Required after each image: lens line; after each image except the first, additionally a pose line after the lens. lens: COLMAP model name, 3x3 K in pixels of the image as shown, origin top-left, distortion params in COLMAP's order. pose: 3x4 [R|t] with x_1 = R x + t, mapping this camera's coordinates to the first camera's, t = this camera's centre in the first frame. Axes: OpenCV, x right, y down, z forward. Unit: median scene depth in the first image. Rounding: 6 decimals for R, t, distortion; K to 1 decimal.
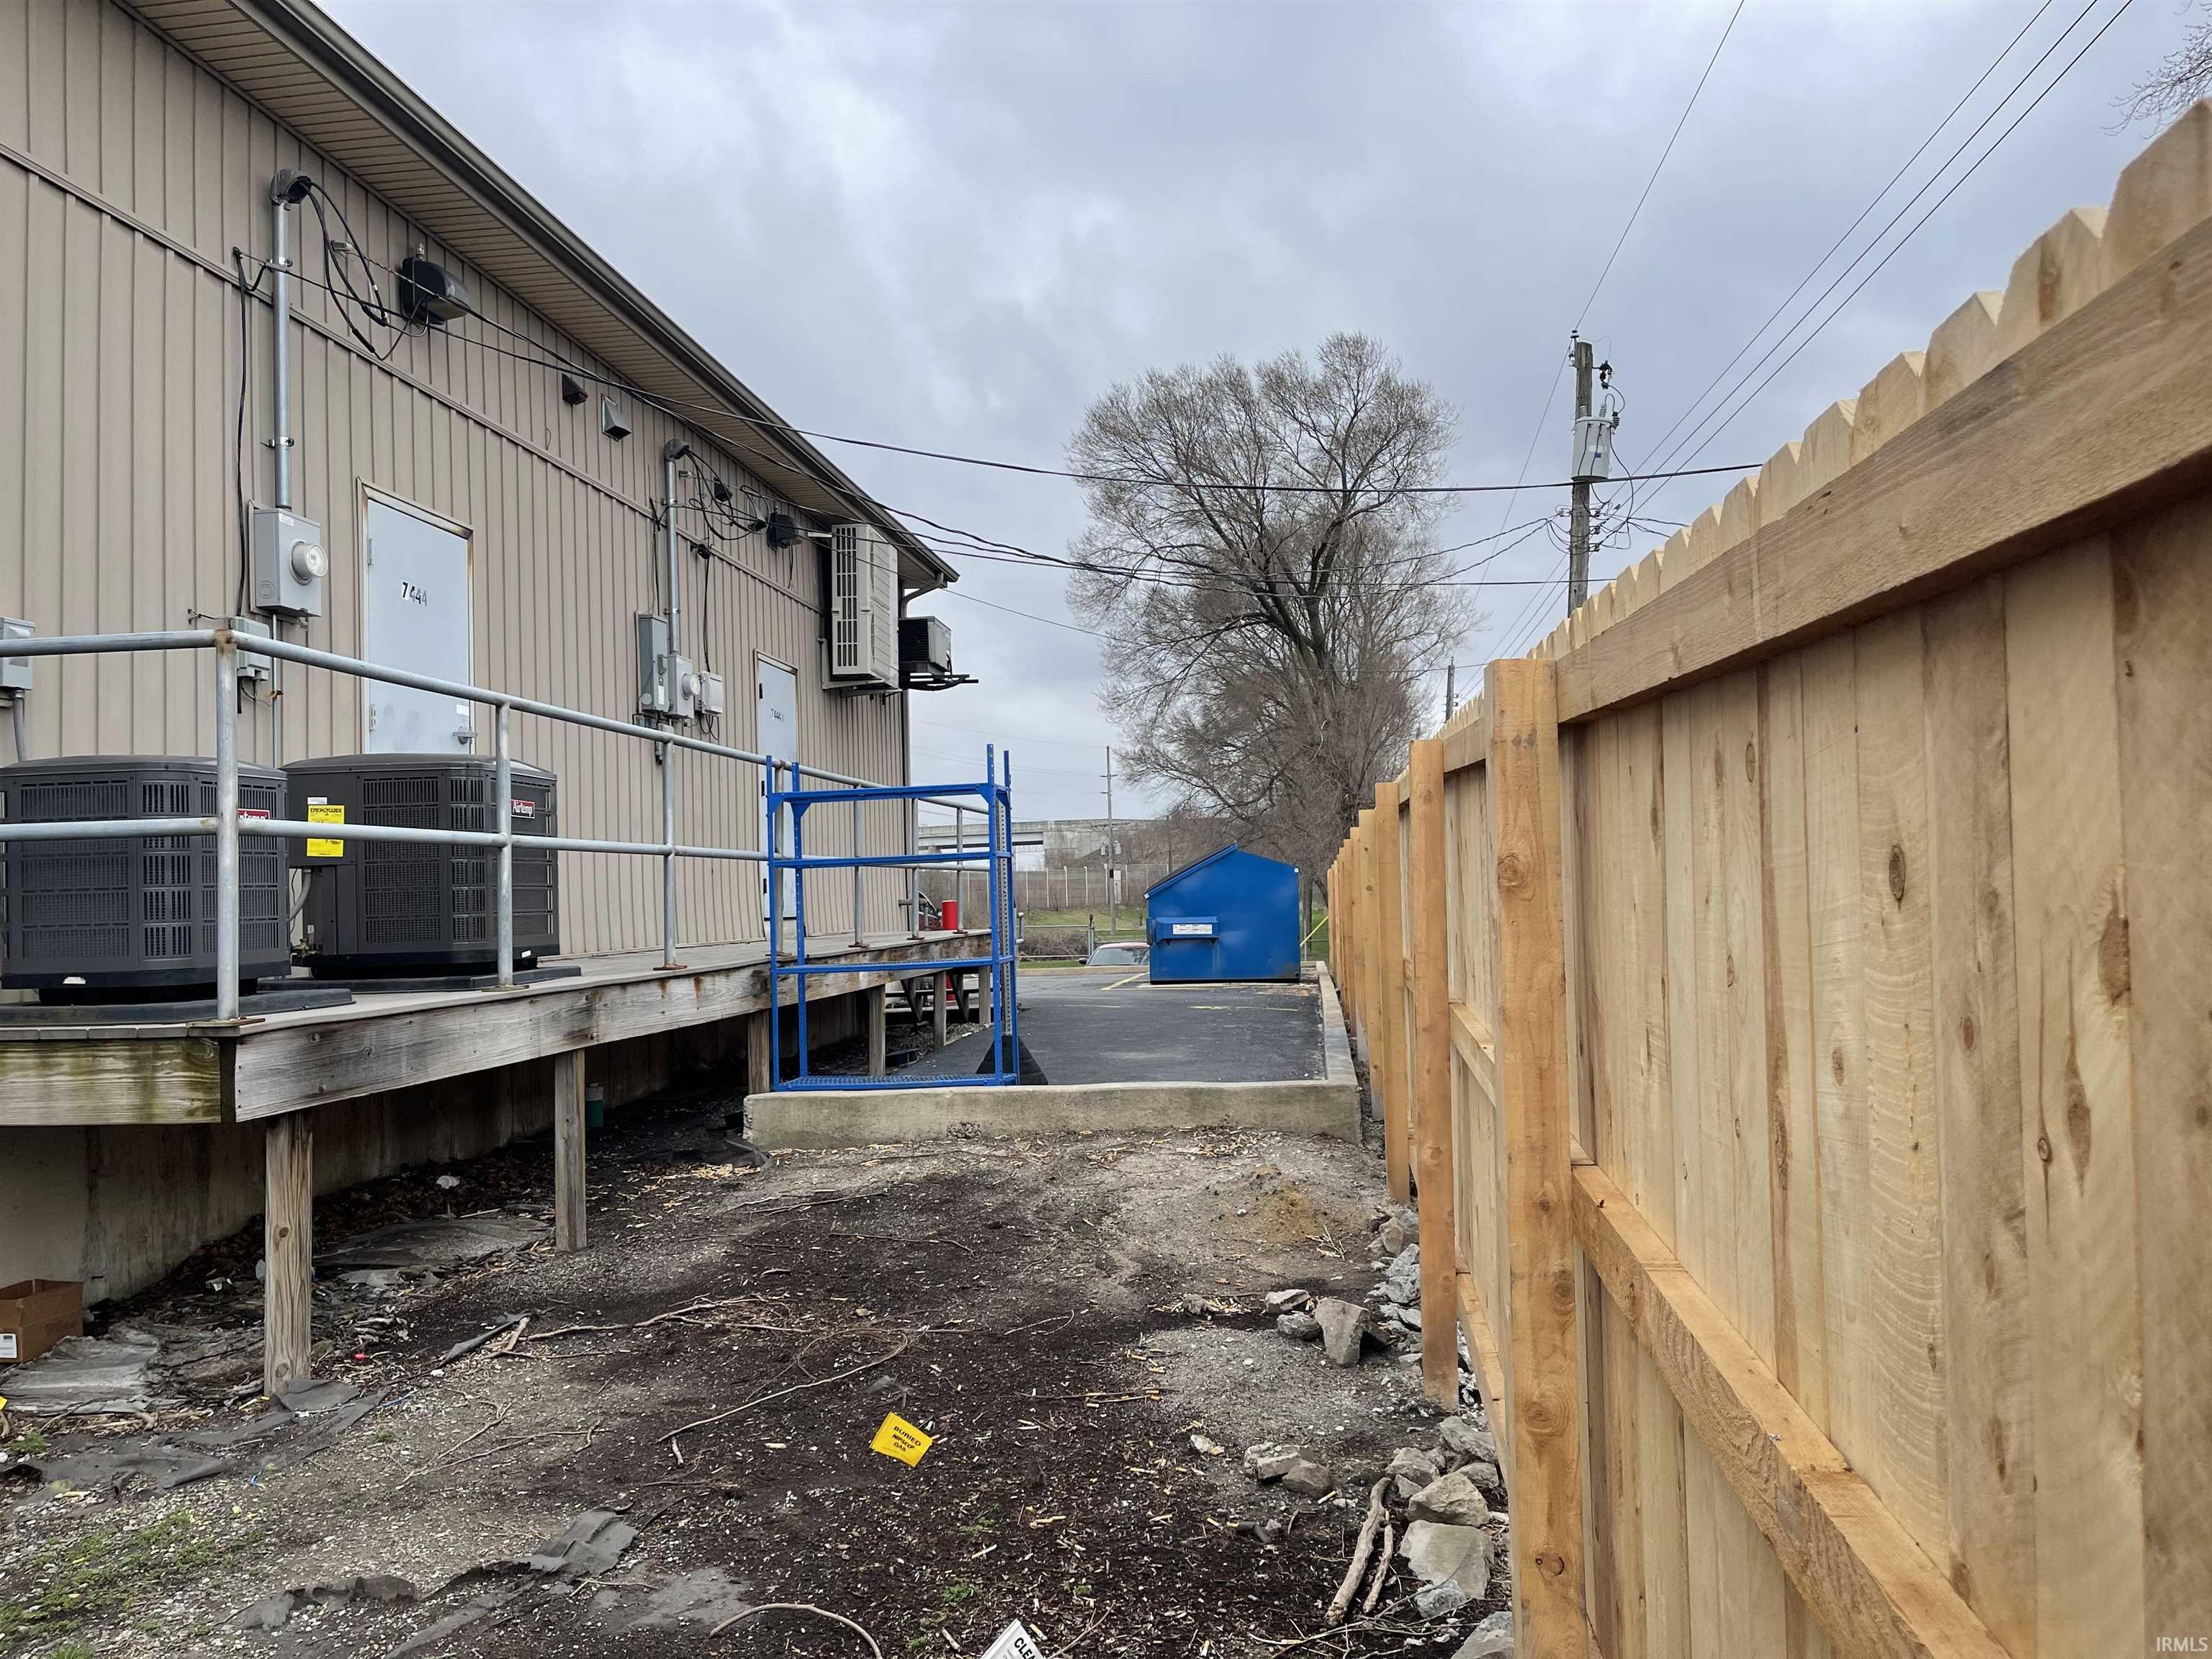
lens RADIAL K [[1669.7, 0, 1139.7], [0, 1669.7, 841.8], [0, 0, 1]] dist [0.066482, -0.082565]
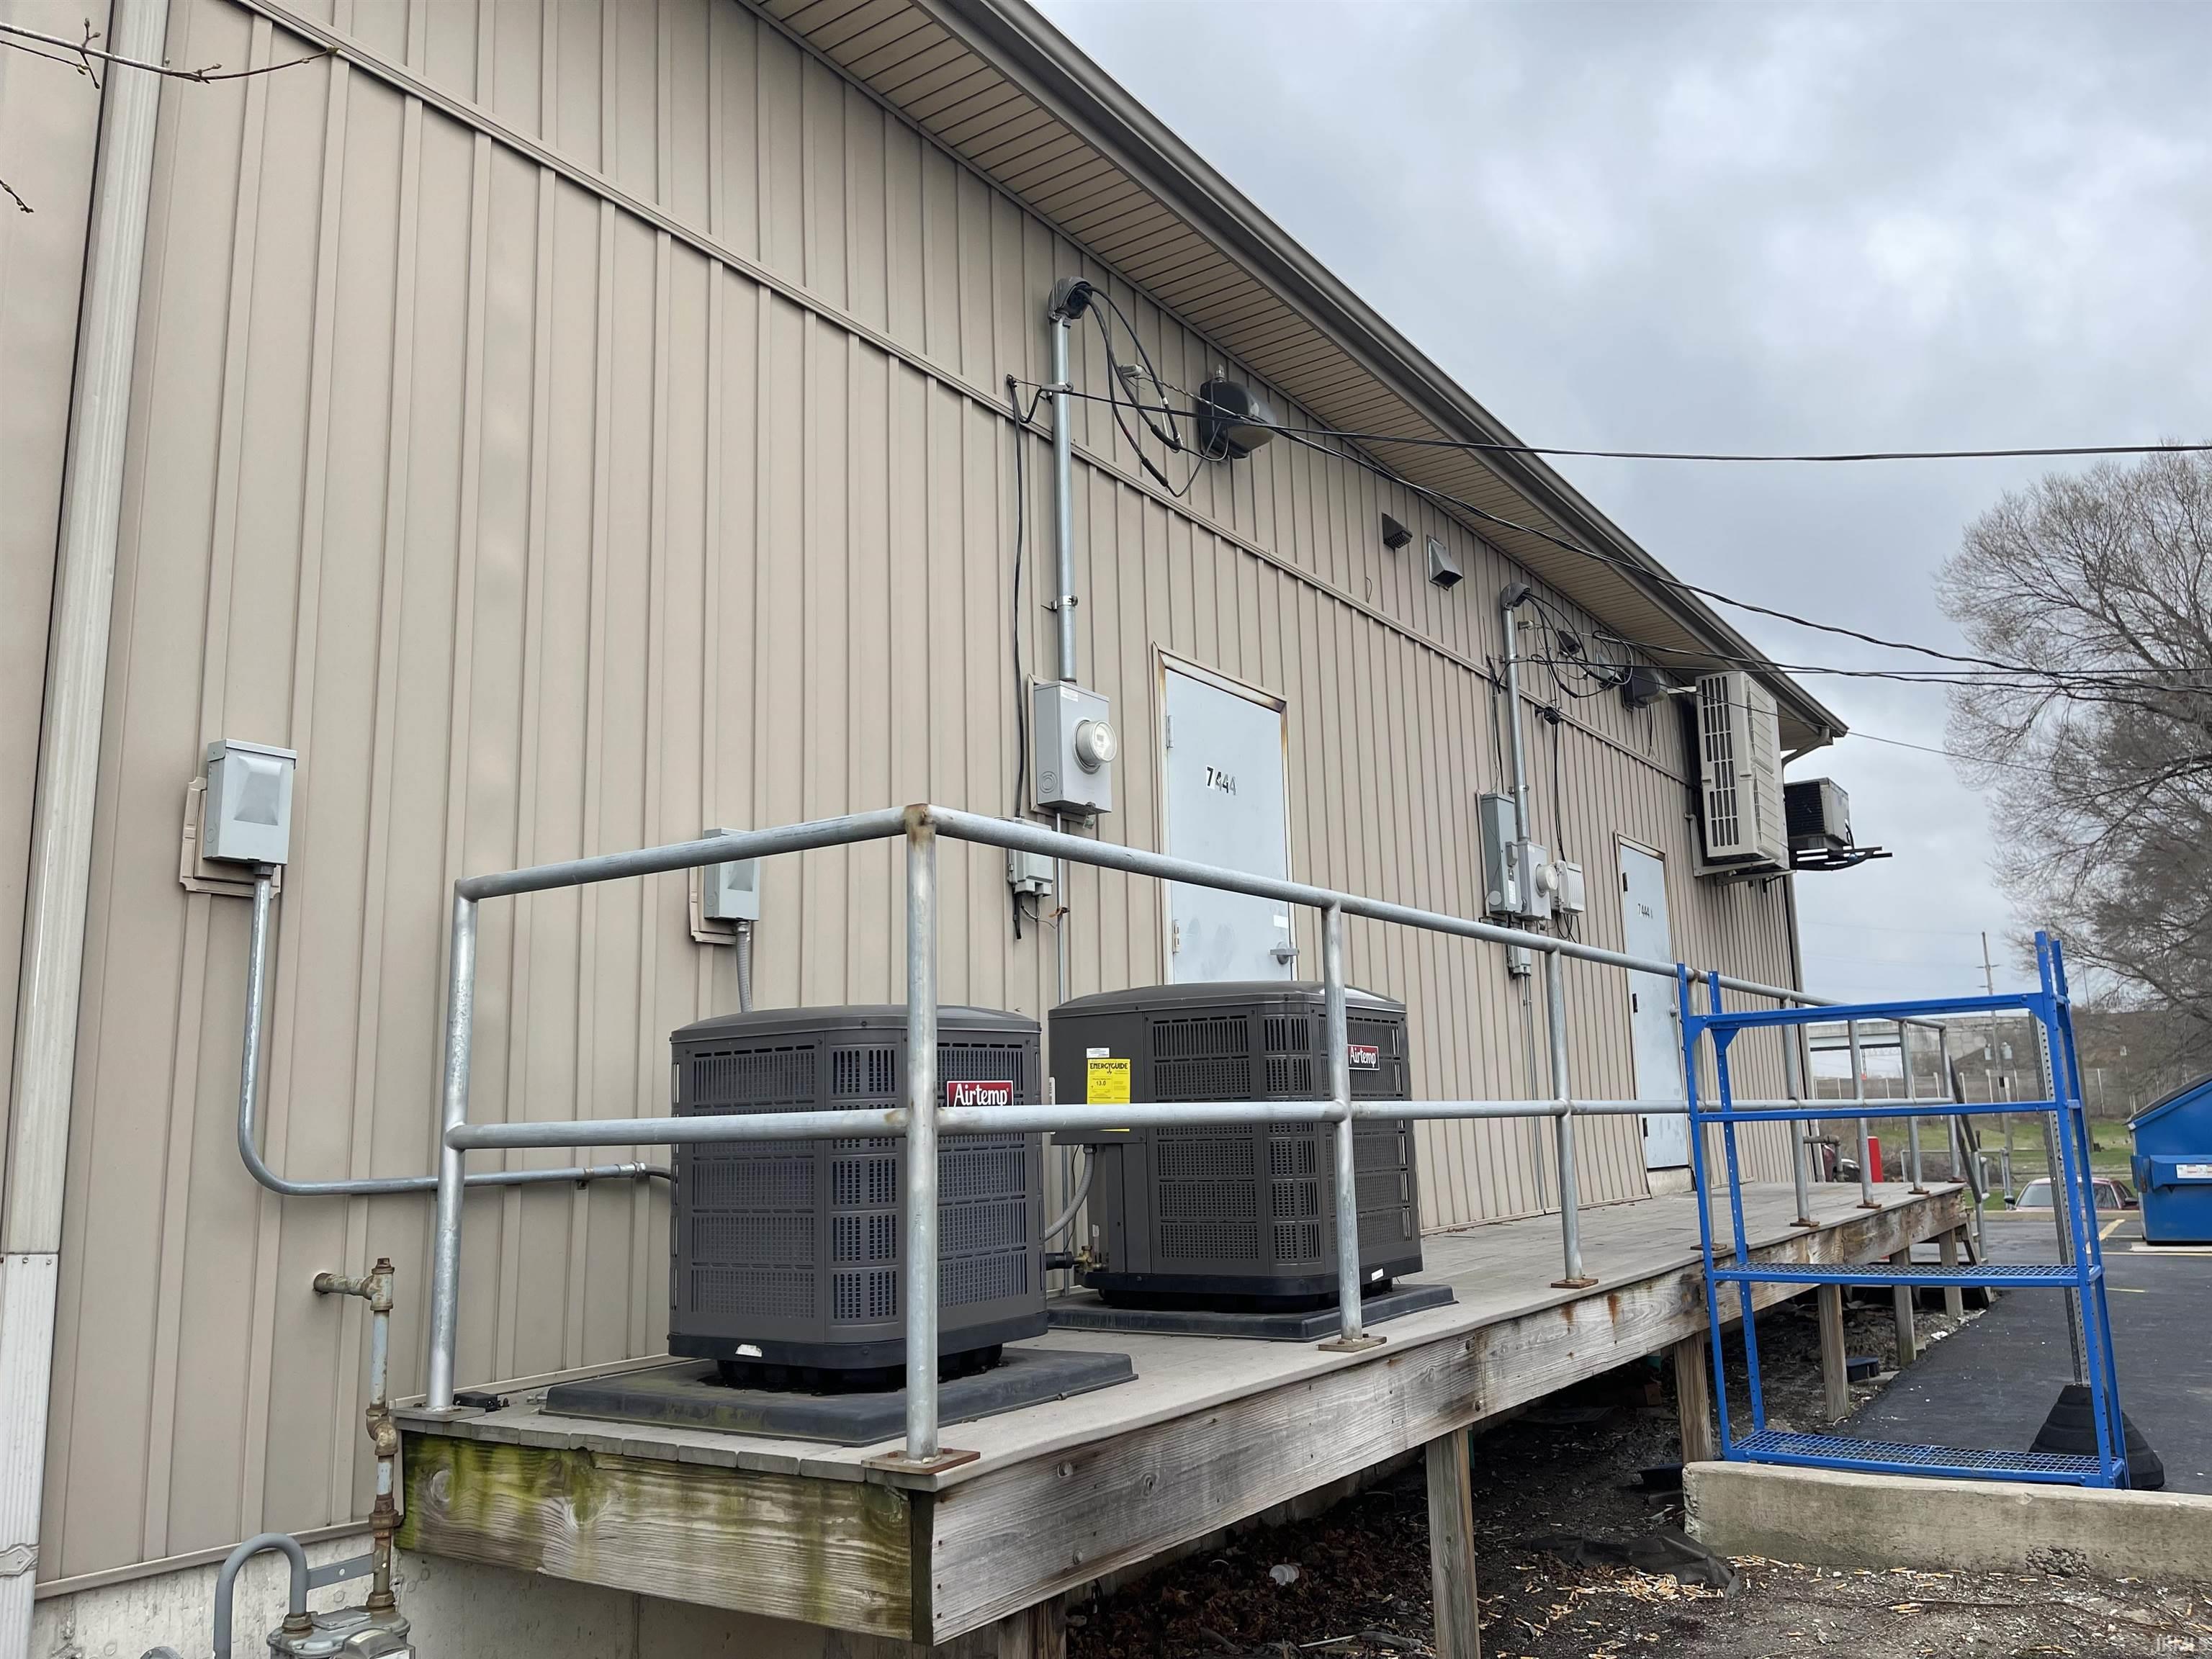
lens RADIAL K [[1669.7, 0, 1098.1], [0, 1669.7, 833.2], [0, 0, 1]] dist [0.066482, -0.082565]
pose [[0.878878, -0.077846, -0.470651, -0.115174], [0.017333, 0.991155, -0.131571, -0.019354], [0.476731, 0.107477, 0.872454, 0.296457]]
